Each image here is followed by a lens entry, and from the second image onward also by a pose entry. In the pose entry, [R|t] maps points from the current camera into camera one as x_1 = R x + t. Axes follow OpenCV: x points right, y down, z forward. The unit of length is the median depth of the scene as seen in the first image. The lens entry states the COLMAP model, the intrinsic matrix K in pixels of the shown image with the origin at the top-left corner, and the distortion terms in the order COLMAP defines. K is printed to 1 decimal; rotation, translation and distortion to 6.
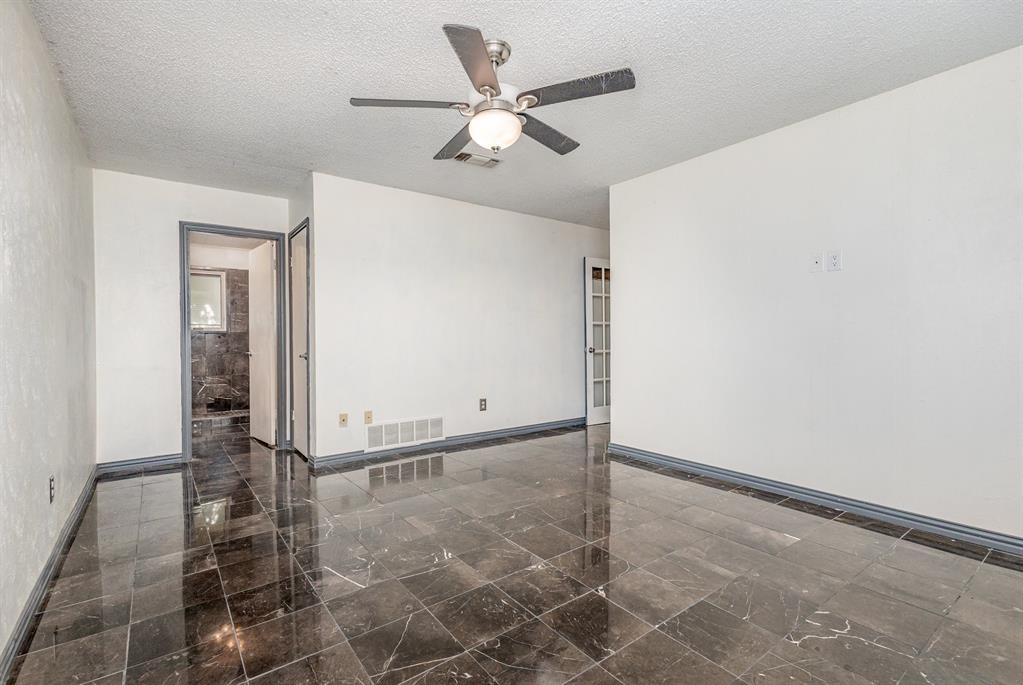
lens RADIAL K [[472.2, 0, 512.3], [0, 472.2, 341.1], [0, 0, 1]] dist [0.006699, -0.000906]
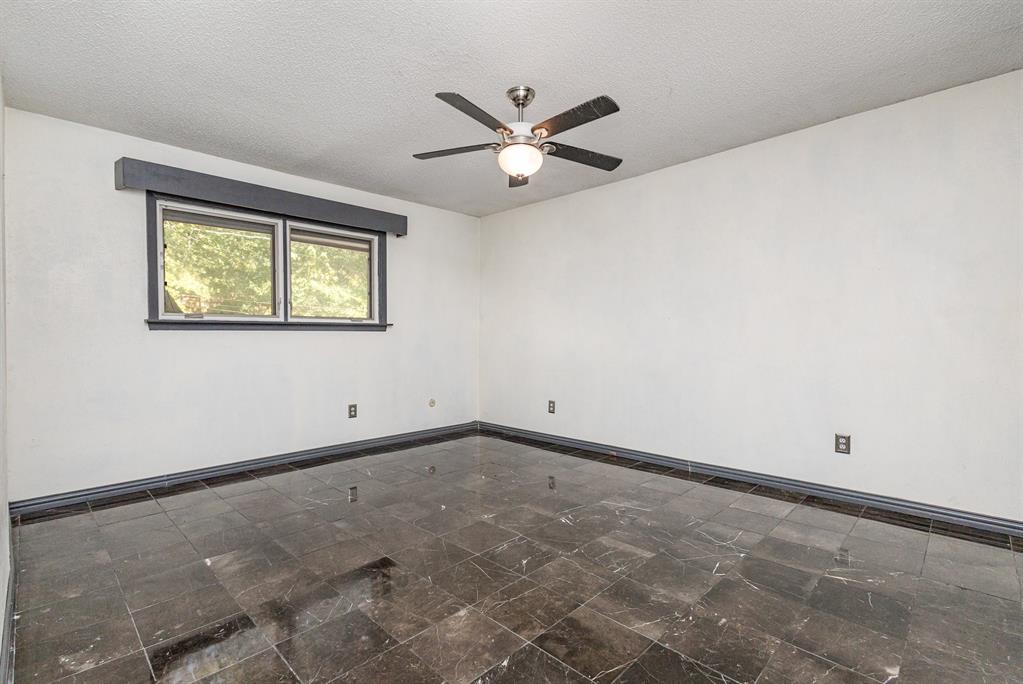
lens RADIAL K [[472.2, 0, 511.1], [0, 472.2, 341.9], [0, 0, 1]] dist [0.006699, -0.000906]
pose [[-0.989014, 0.013386, -0.147214, 0.155986], [0.012069, 0.999879, 0.009836, -0.005564], [0.147328, 0.007951, -0.989056, 2.050122]]
